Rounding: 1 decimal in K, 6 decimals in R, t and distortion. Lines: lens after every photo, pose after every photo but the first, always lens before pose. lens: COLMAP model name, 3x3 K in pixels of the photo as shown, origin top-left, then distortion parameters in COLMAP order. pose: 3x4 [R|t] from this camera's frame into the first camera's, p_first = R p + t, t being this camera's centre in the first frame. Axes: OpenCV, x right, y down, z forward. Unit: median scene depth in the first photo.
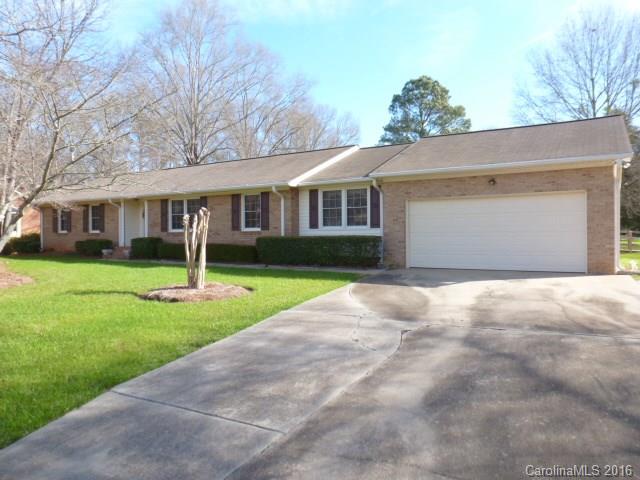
lens RADIAL K [[459.3, 0, 320.5], [0, 459.3, 239.6], [0, 0, 1]] dist [-0.022845, 0.003223]
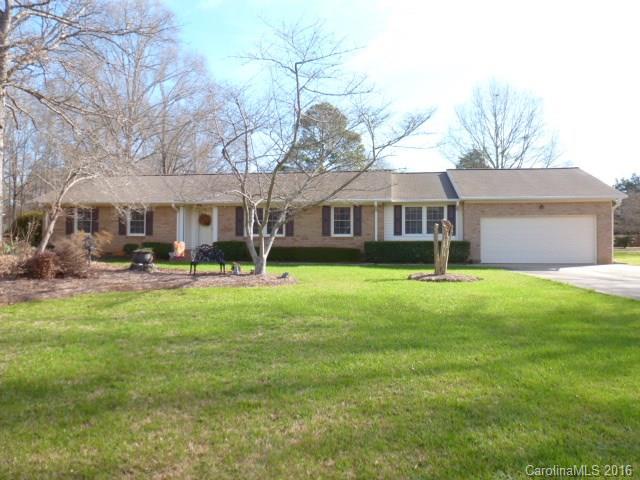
lens RADIAL K [[459.3, 0, 318.1], [0, 459.3, 240.6], [0, 0, 1]] dist [-0.022845, 0.003223]
pose [[0.909068, 0.008142, 0.416569, -0.755158], [-0.002226, 0.999890, -0.014686, 0.010226], [-0.416642, 0.012424, 0.908986, -0.082996]]
